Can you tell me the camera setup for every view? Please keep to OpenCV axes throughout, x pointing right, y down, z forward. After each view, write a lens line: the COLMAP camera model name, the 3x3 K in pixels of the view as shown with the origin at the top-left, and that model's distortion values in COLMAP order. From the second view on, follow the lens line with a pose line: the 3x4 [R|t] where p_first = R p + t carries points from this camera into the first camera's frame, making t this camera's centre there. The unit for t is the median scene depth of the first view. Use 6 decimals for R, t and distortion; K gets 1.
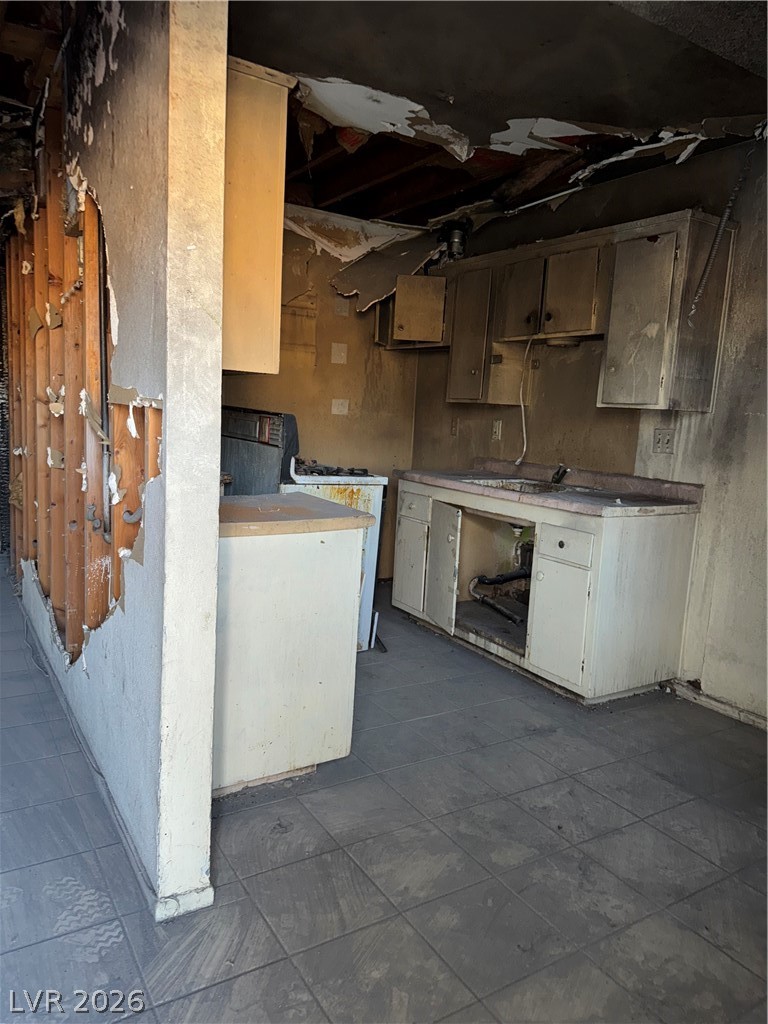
lens RADIAL K [[721.6, 0, 381.1], [0, 721.6, 509.5], [0, 0, 1]] dist [0.042978, -0.052437]
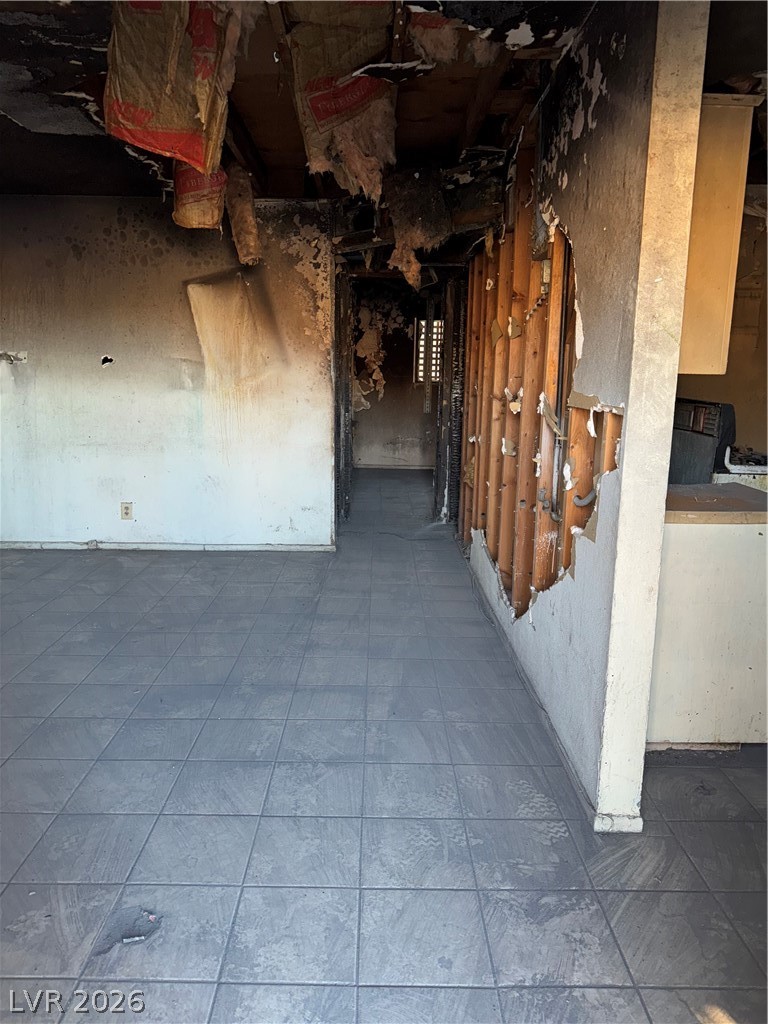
lens RADIAL K [[721.6, 0, 381.2], [0, 721.6, 510.7], [0, 0, 1]] dist [0.042978, -0.052437]
pose [[0.852959, 0.055873, -0.518979, -0.006575], [-0.039668, 0.998318, 0.042282, -0.011251], [0.520469, -0.015478, 0.853740, -0.192401]]
